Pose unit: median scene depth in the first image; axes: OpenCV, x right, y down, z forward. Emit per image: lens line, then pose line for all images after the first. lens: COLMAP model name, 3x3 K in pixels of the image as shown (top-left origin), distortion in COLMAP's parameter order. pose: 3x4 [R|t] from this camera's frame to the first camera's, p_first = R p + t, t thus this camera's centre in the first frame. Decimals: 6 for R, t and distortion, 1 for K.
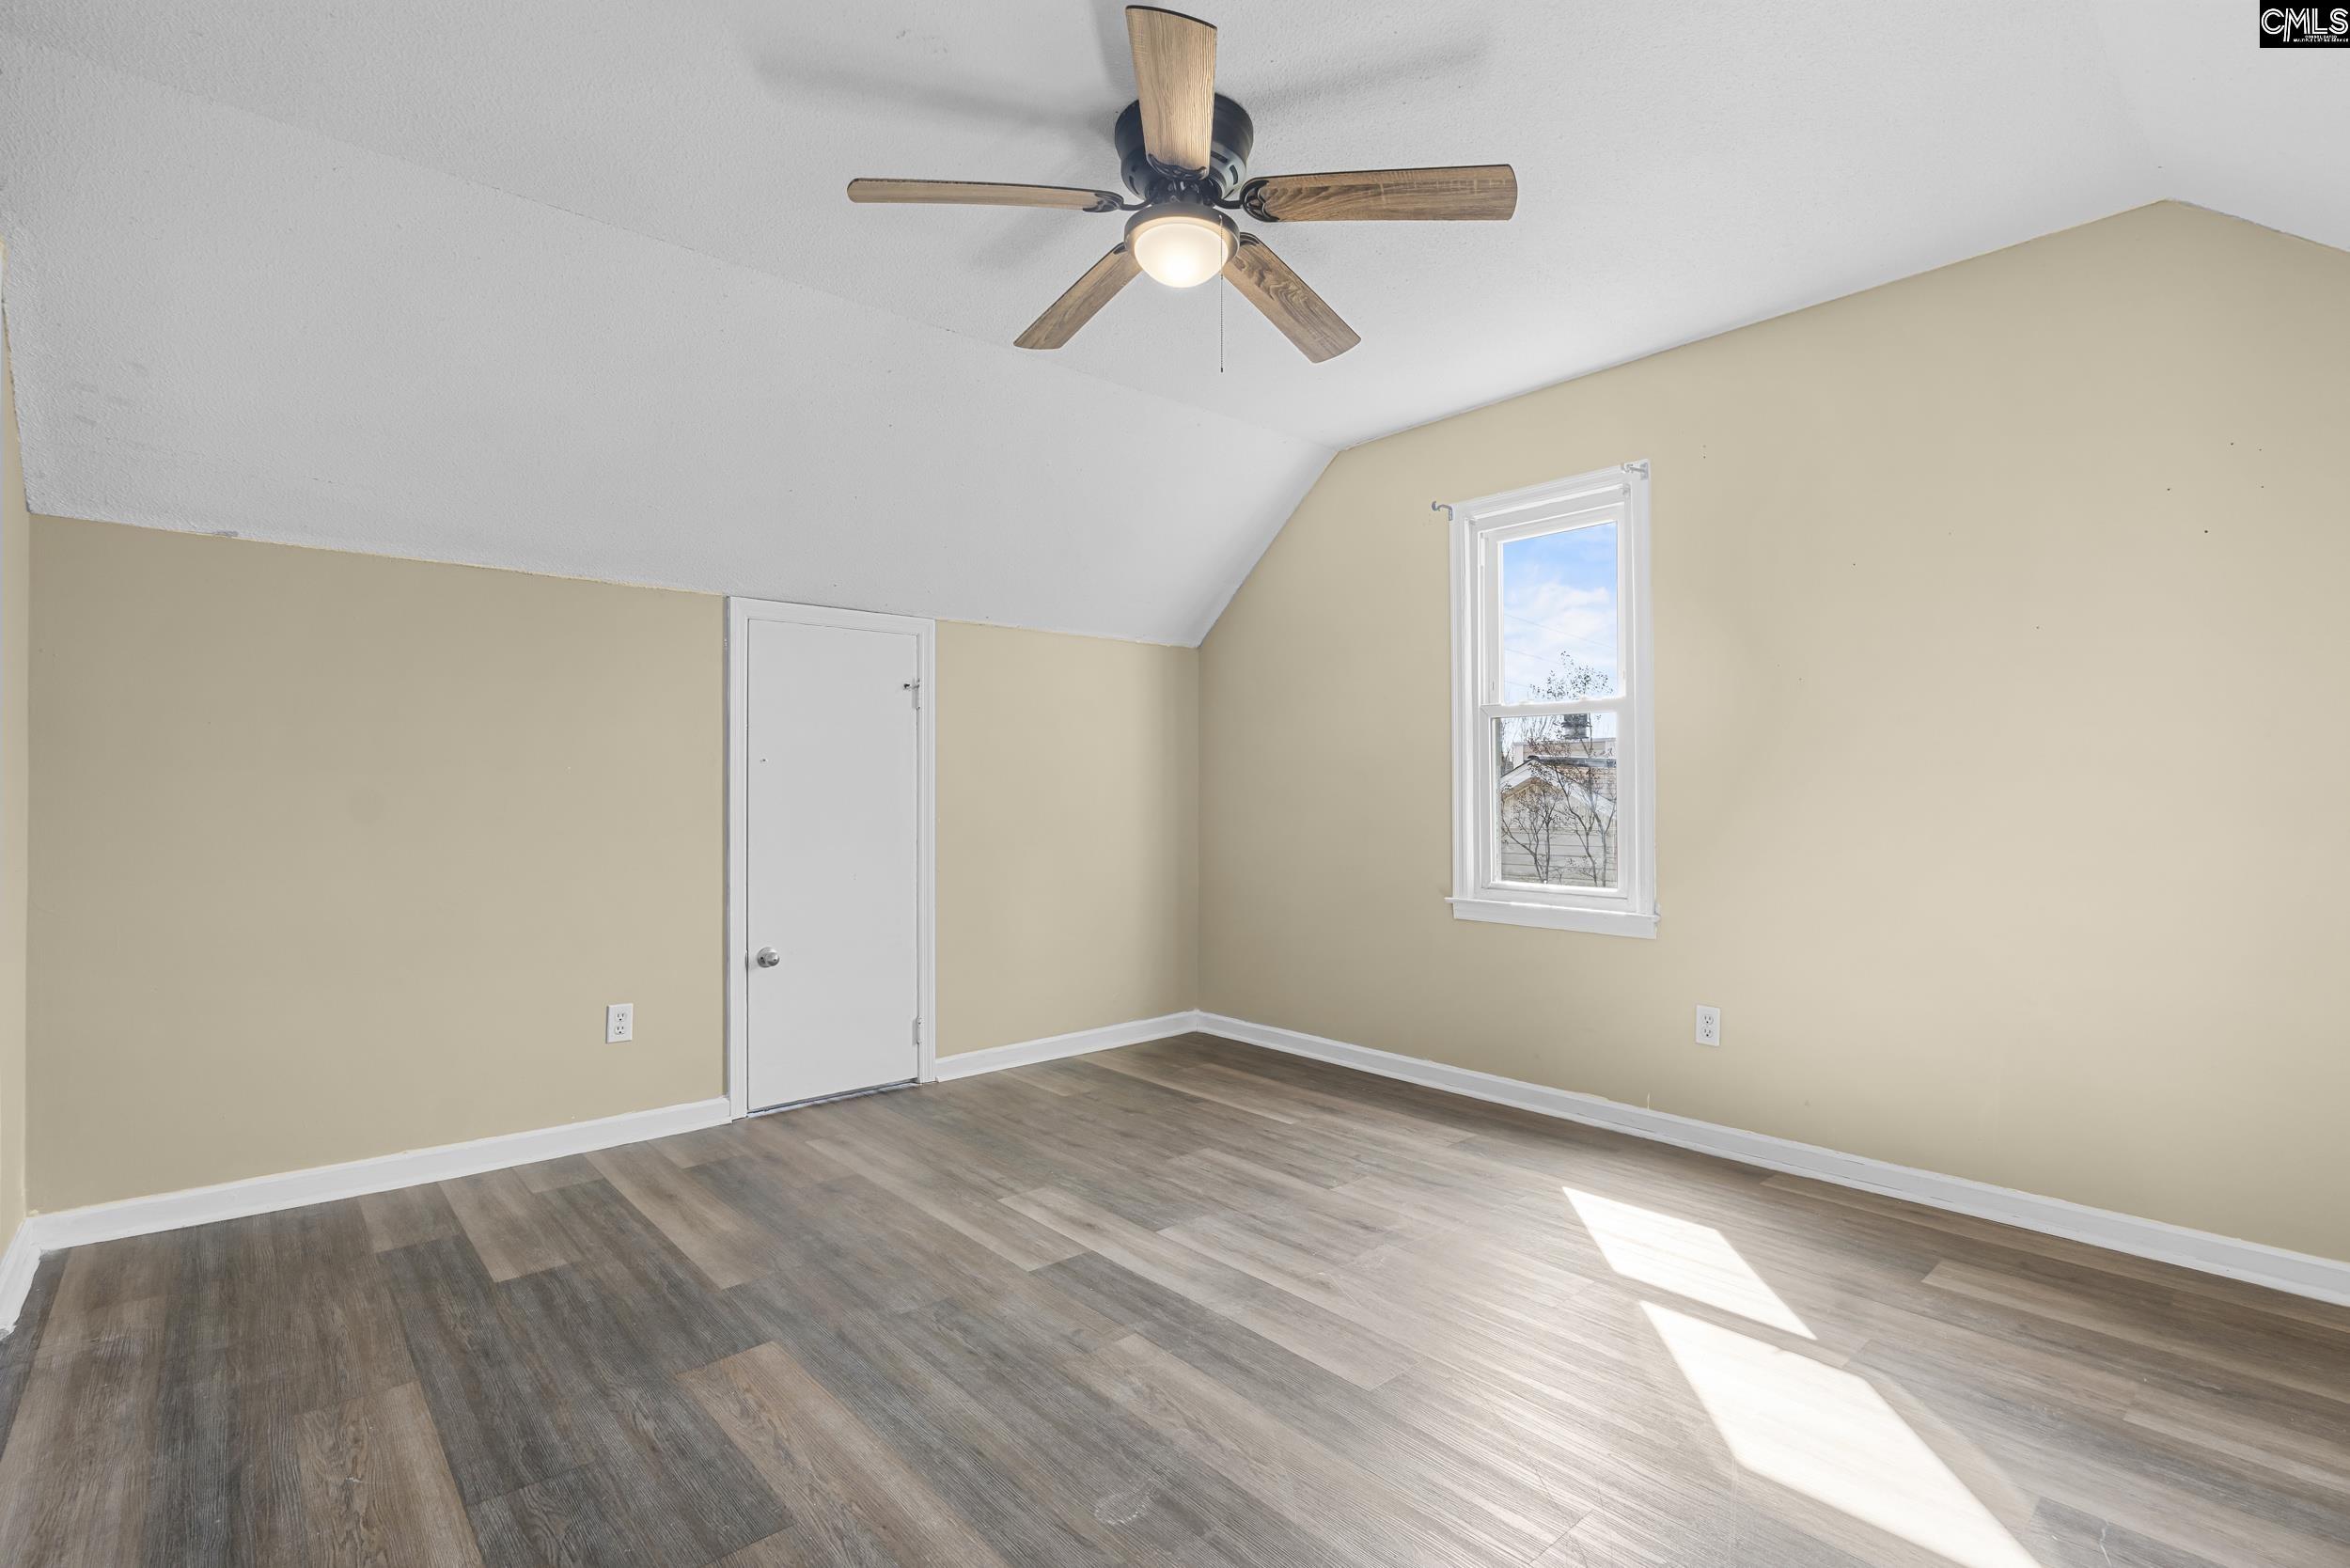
lens RADIAL K [[1087.7, 0, 1175.0], [0, 1087.7, 784.0], [0, 0, 1]] dist [-0.002320, 0.000998]
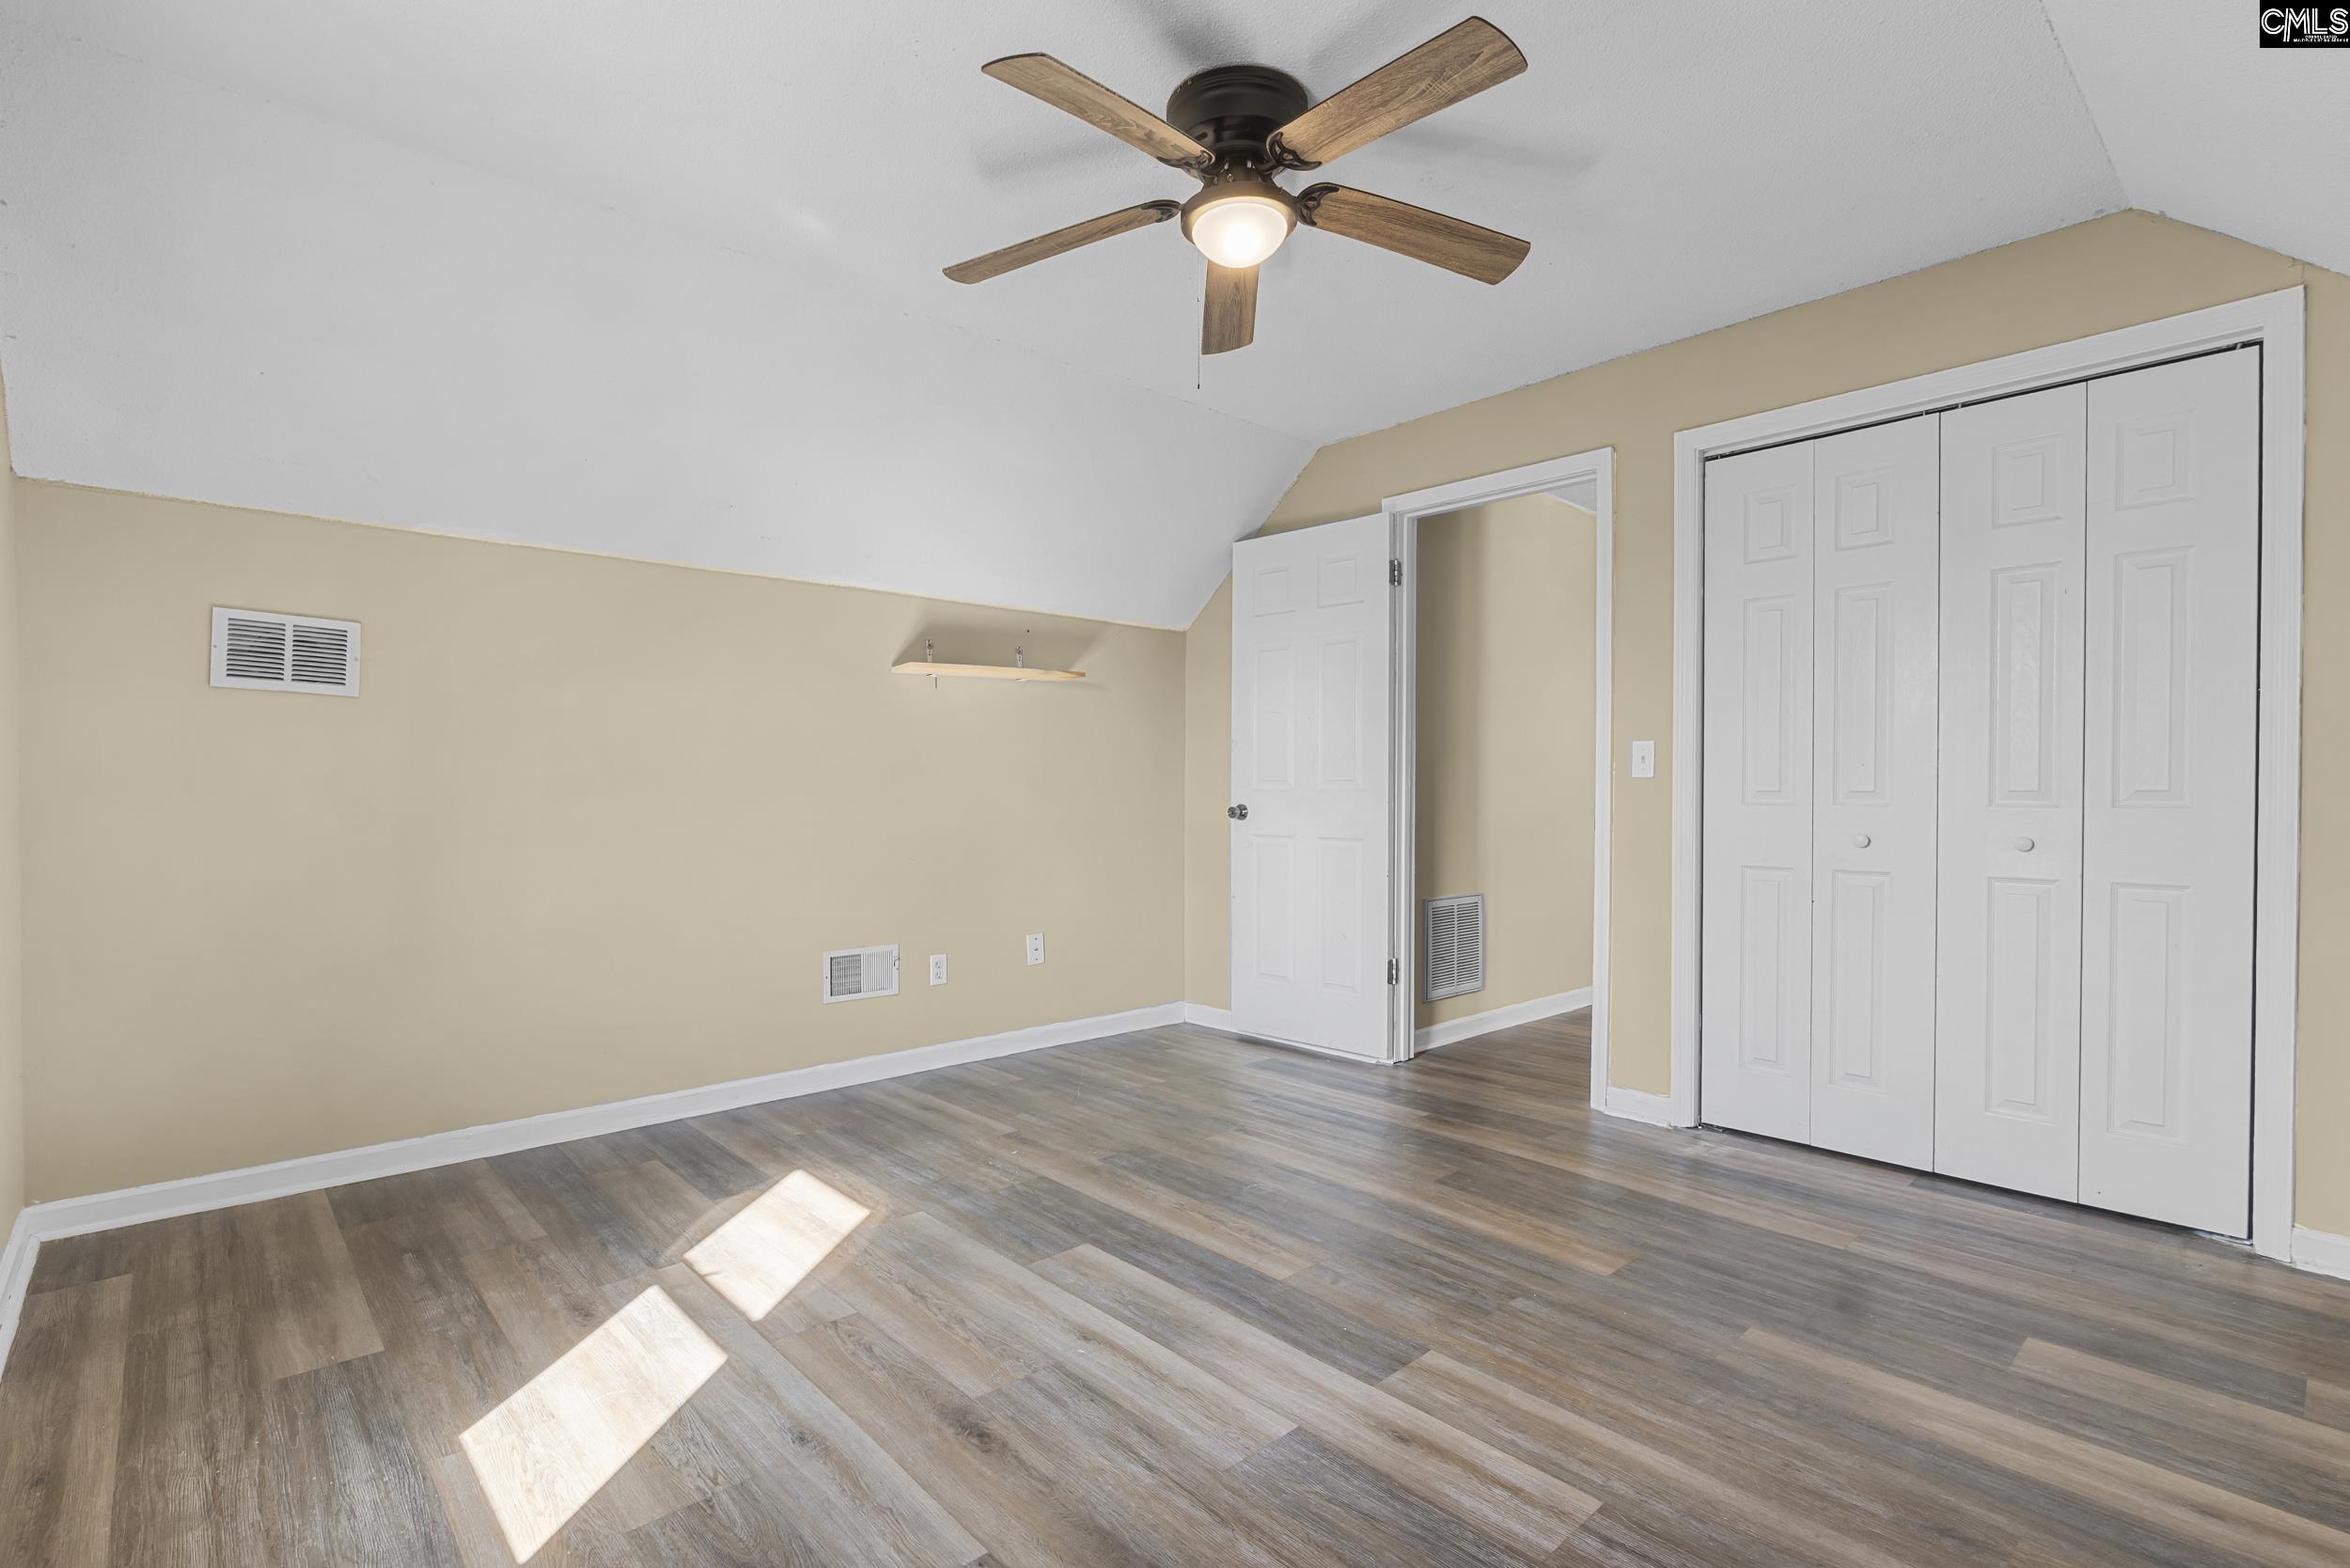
lens RADIAL K [[1087.7, 0, 1175.0], [0, 1087.7, 784.0], [0, 0, 1]] dist [-0.002320, 0.000998]
pose [[-0.999774, 0.002095, -0.021141, 0.078380], [0.002363, 0.999917, -0.012645, 0.022301], [0.021112, -0.012692, -0.999697, 1.813727]]
